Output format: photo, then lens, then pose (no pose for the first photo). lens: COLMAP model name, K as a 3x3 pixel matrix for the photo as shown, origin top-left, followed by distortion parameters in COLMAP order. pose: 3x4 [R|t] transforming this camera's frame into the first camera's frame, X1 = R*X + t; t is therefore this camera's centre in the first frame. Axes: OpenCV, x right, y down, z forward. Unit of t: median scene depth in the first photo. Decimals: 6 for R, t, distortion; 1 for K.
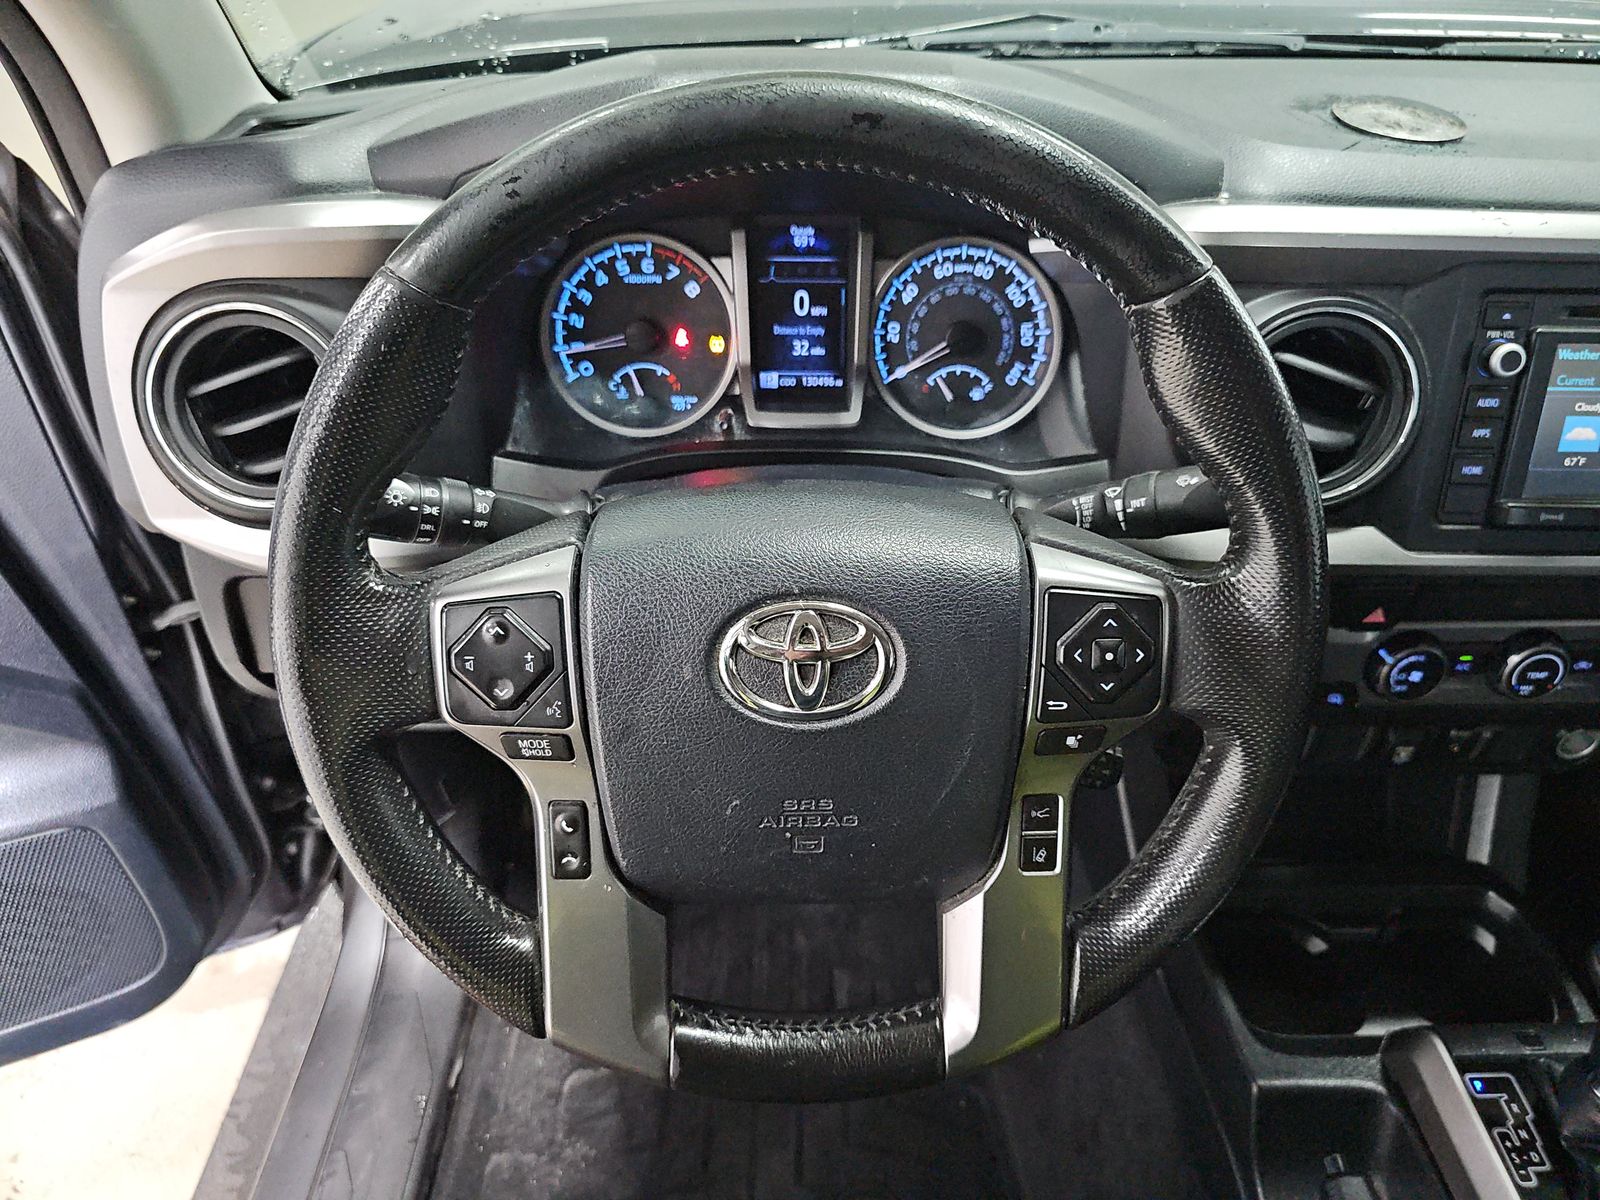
lens RADIAL K [[1045.5, 0, 814.1], [0, 1045.5, 620.6], [0, 0, 1]] dist [0.004665, -0.025643]
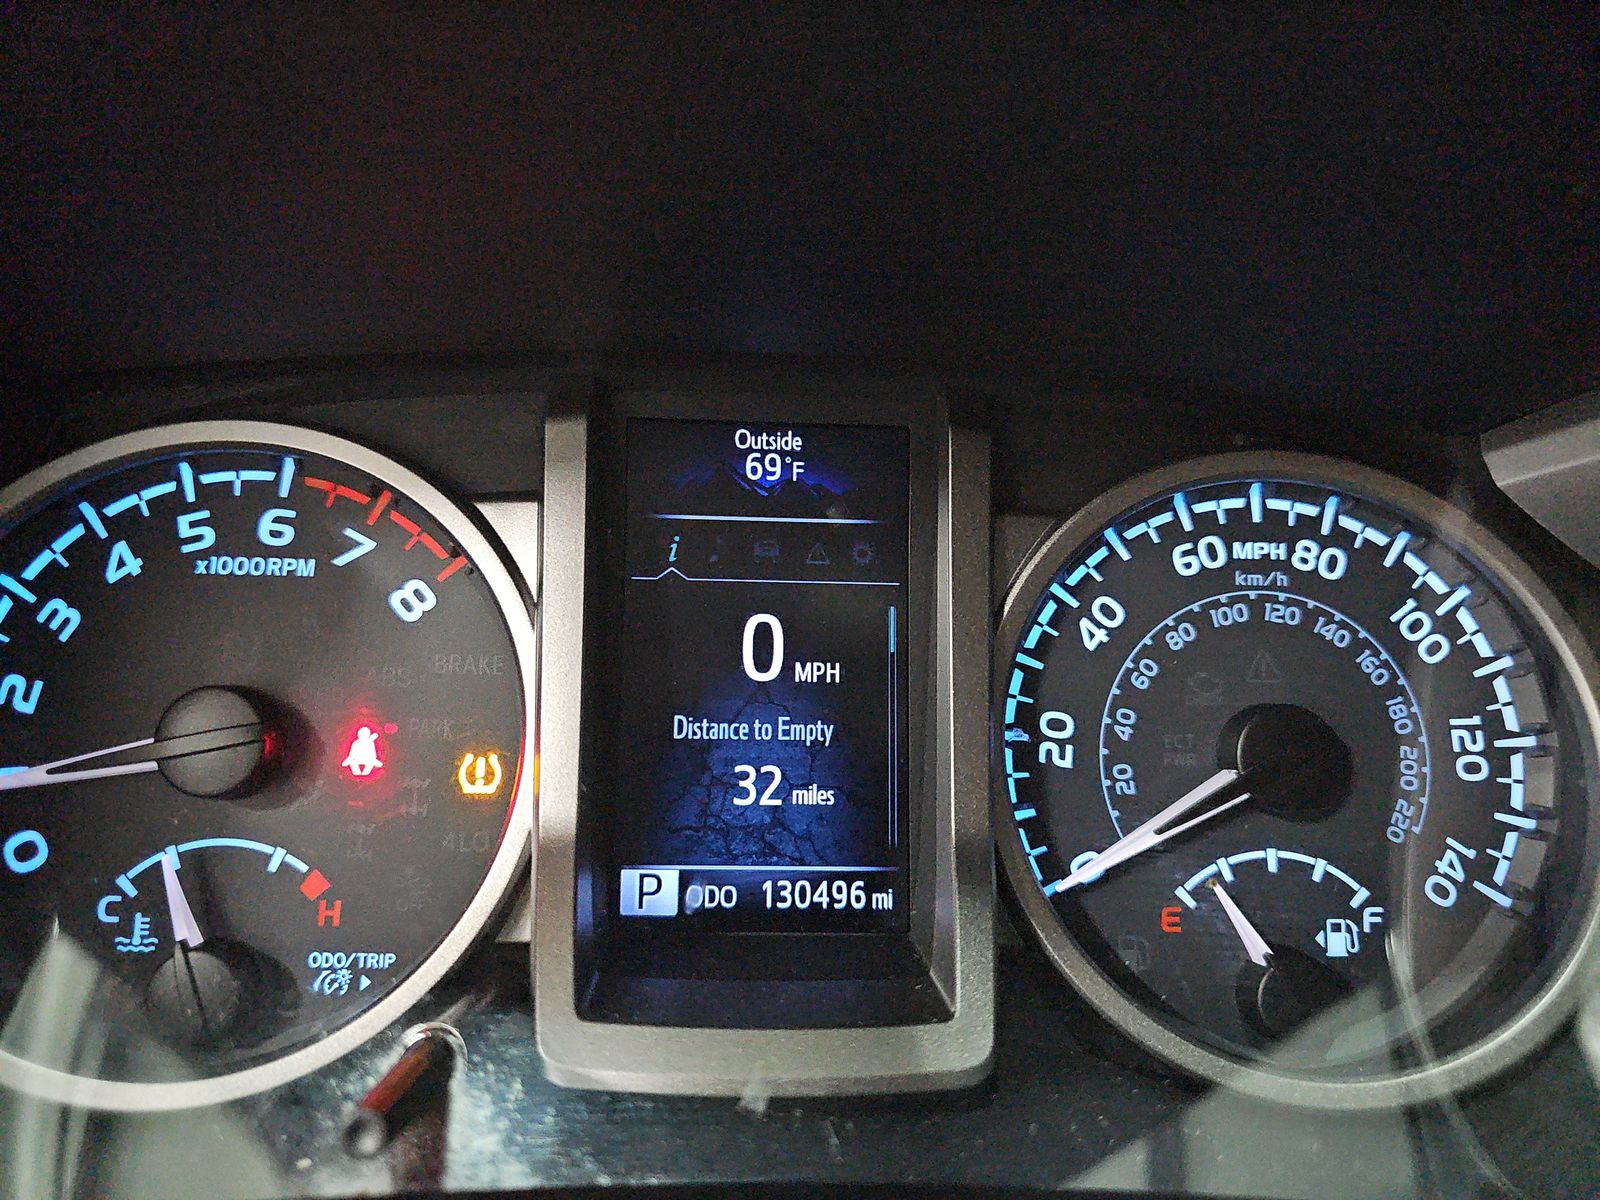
lens RADIAL K [[1045.5, 0, 814.1], [0, 1045.5, 620.6], [0, 0, 1]] dist [0.004665, -0.025643]
pose [[0.999674, 0.008577, 0.024033, -0.003977], [0.003147, 0.893182, -0.449685, -0.169344], [-0.025323, 0.449615, 0.892864, 0.716947]]
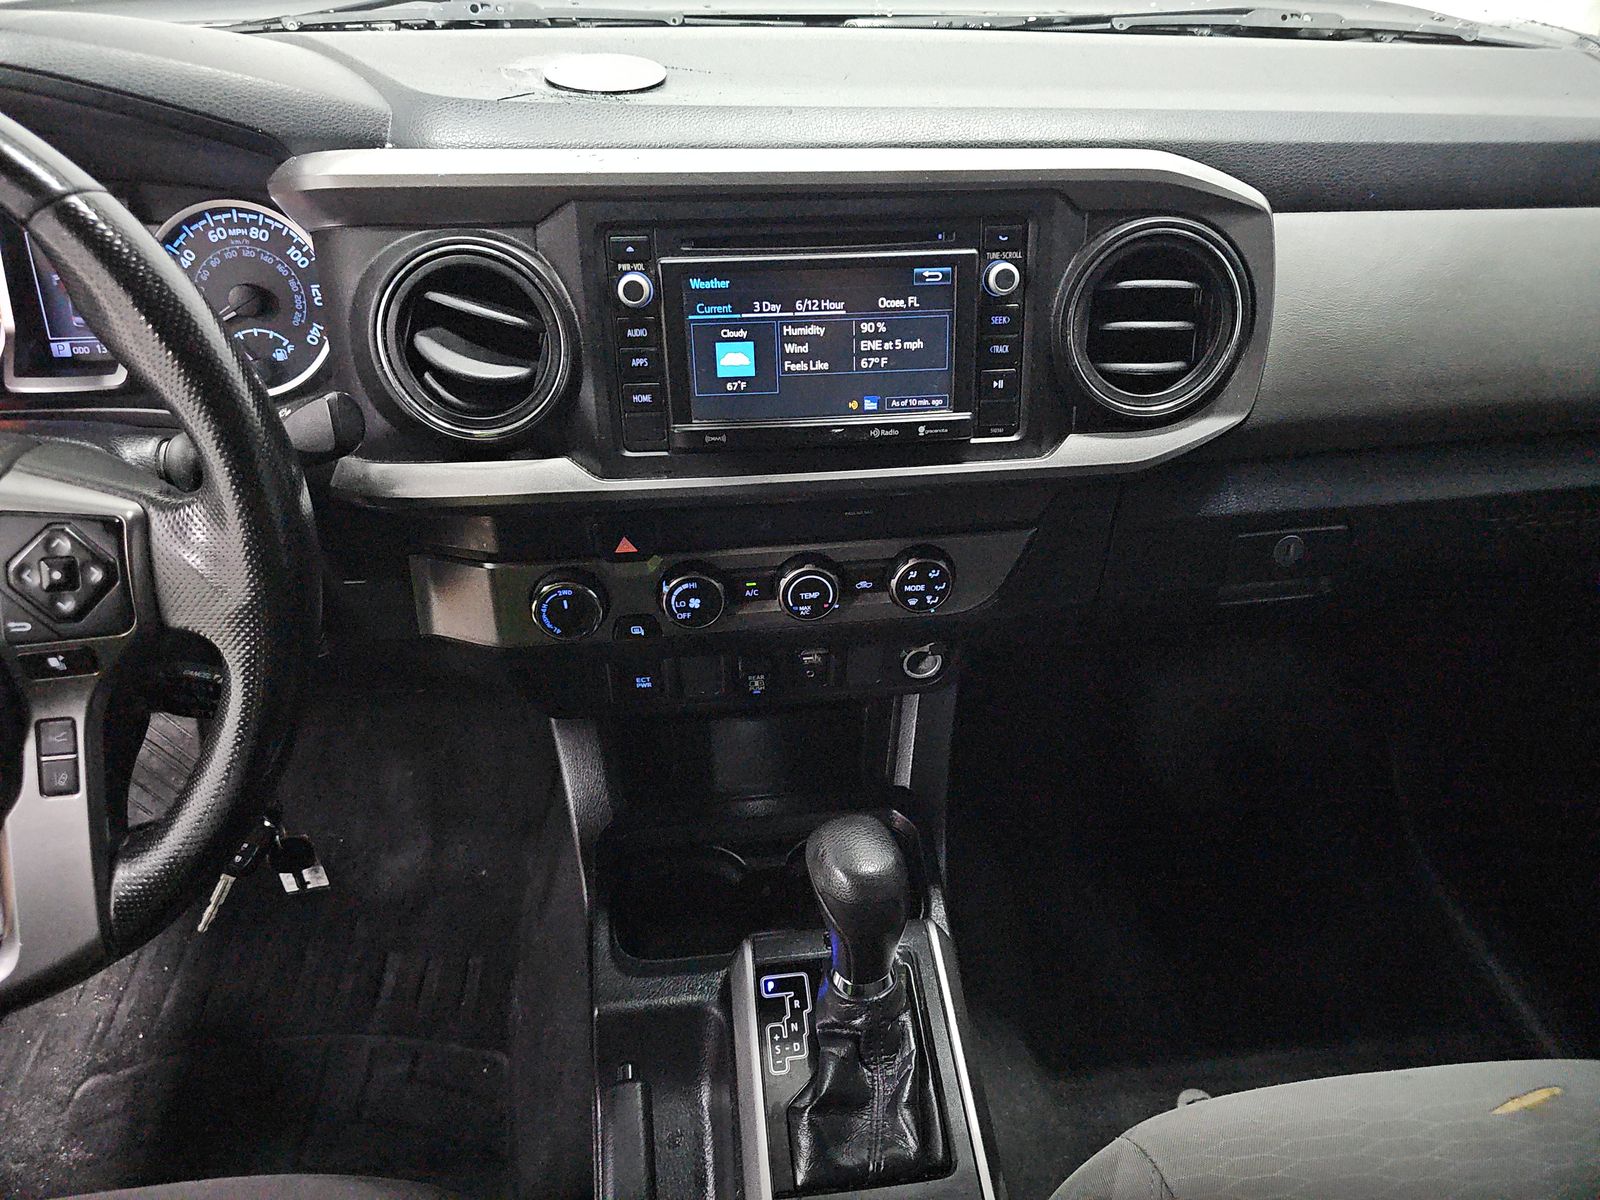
lens RADIAL K [[1045.5, 0, 814.1], [0, 1045.5, 620.6], [0, 0, 1]] dist [0.004665, -0.025643]
pose [[0.993065, -0.059858, 0.101185, 0.573875], [0.061357, 0.998047, -0.011762, 0.088806], [-0.100283, 0.017889, 0.994798, -0.063769]]
